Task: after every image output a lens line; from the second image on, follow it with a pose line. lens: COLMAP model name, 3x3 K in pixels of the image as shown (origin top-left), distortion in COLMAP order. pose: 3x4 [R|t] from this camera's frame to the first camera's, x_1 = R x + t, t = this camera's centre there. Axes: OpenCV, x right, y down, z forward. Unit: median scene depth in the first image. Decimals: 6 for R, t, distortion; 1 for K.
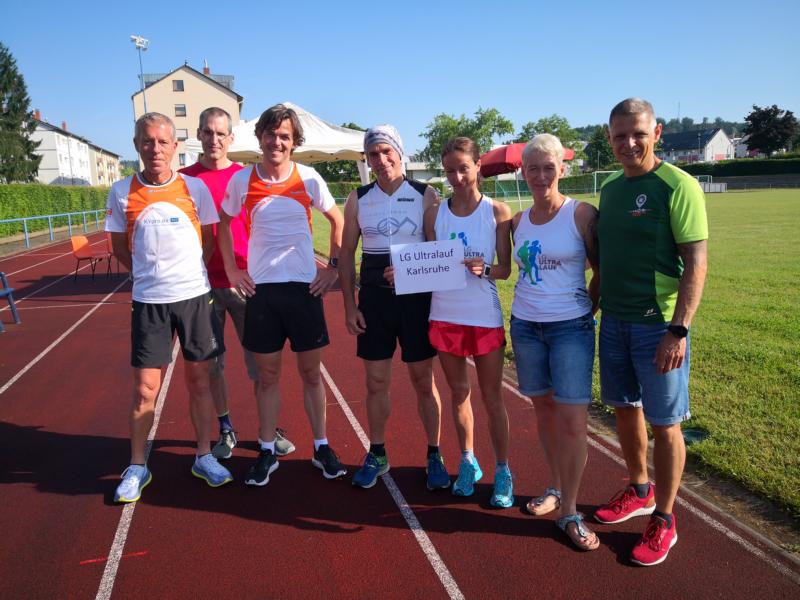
lens RADIAL K [[652.8, 0, 400.8], [0, 652.8, 291.4], [0, 0, 1]] dist [0.029137, -0.077116]
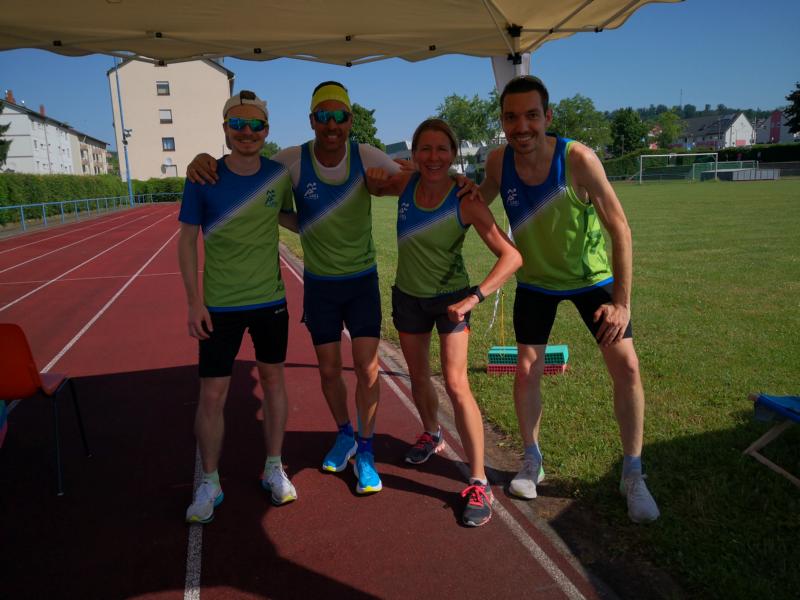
lens RADIAL K [[654.1, 0, 400.0], [0, 654.1, 300.0], [0, 0, 1]] dist [-0.005269, -0.013470]
pose [[0.999985, -0.004688, 0.002665, -0.272705], [0.004610, 0.999577, 0.028719, -0.194744], [-0.002798, -0.028706, 0.999584, 1.411745]]
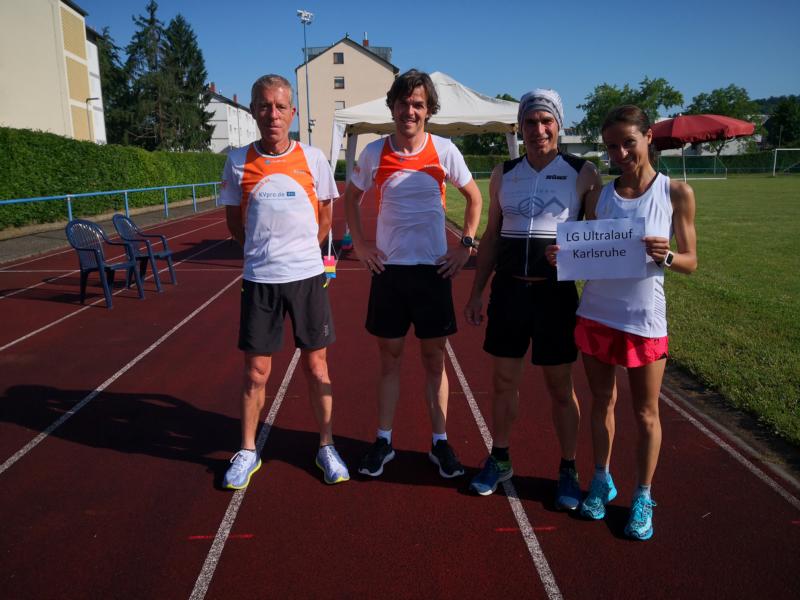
lens RADIAL K [[654.1, 0, 400.0], [0, 654.1, 300.0], [0, 0, 1]] dist [-0.005269, -0.013470]
pose [[0.974306, 0.063998, -0.215943, 0.004900], [-0.052521, 0.996906, 0.058483, -0.006771], [0.219017, -0.045639, 0.974653, 0.035666]]
